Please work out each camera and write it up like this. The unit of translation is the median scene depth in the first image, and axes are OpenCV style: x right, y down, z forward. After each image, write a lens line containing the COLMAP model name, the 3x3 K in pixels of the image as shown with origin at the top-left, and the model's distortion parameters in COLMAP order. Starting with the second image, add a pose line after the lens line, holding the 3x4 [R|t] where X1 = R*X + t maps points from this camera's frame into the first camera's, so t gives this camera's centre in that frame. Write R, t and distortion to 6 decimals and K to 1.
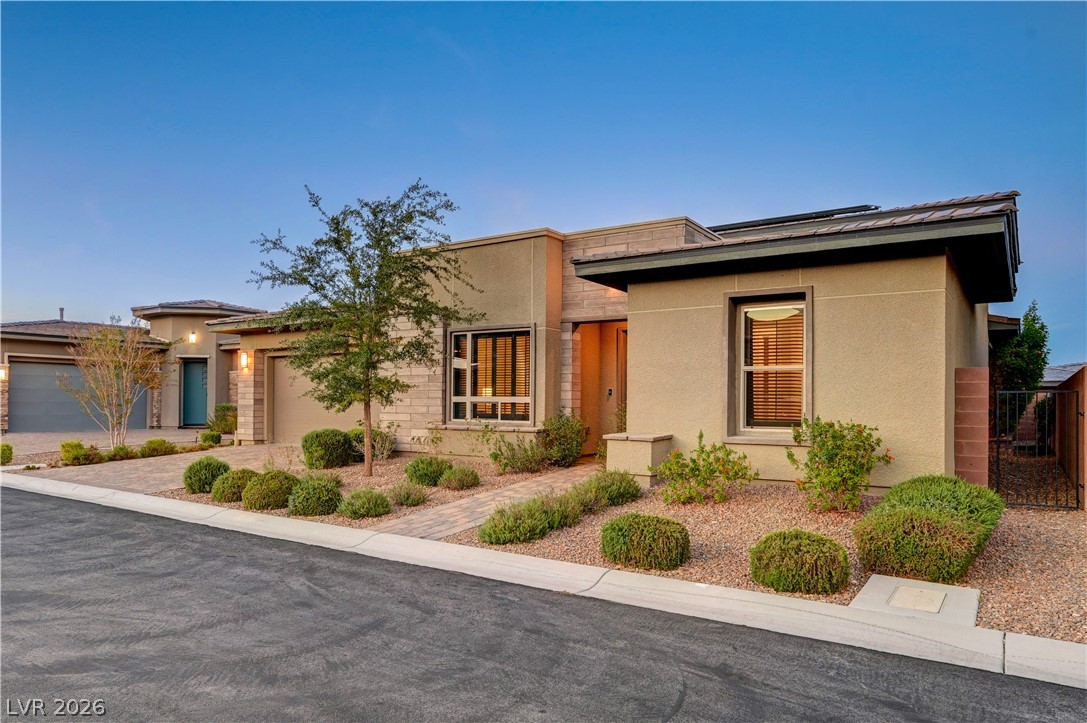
lens RADIAL K [[726.9, 0, 504.4], [0, 726.9, 399.7], [0, 0, 1]] dist [-0.001229, -0.000628]
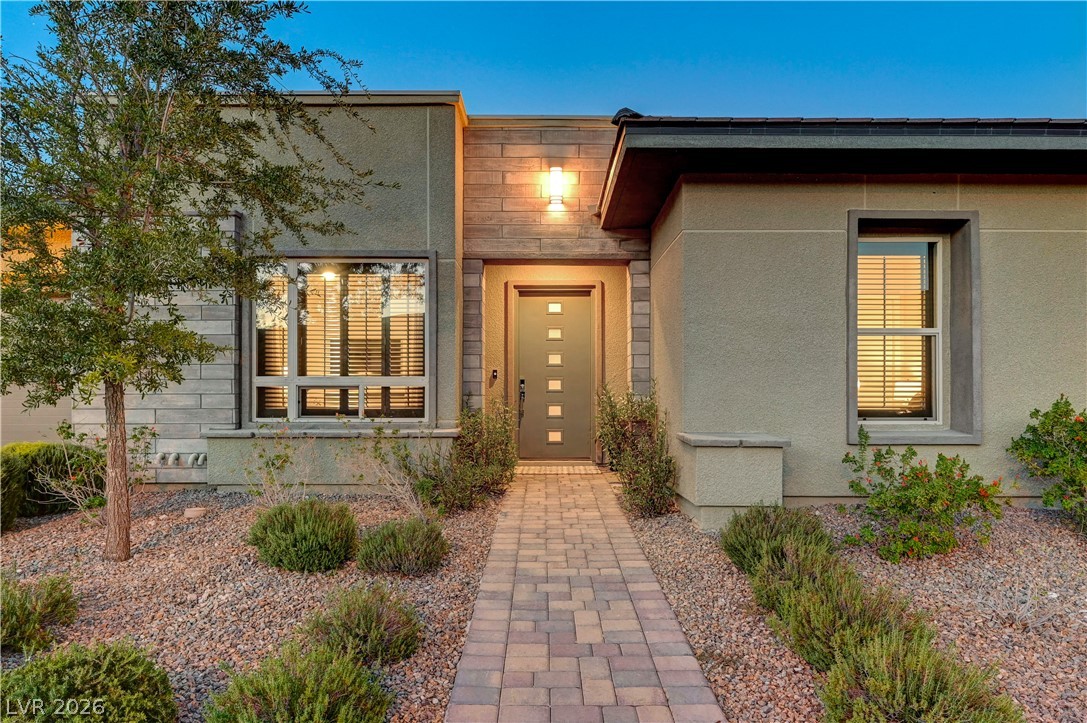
lens RADIAL K [[648.0, 0, 542.8], [0, 648.0, 395.5], [0, 0, 1]] dist [0.002408, 0.000820]
pose [[0.817571, -0.001347, 0.575826, -0.182579], [0.004166, 0.999985, -0.003575, 0.012938], [-0.575812, 0.005322, 0.817565, 0.504117]]
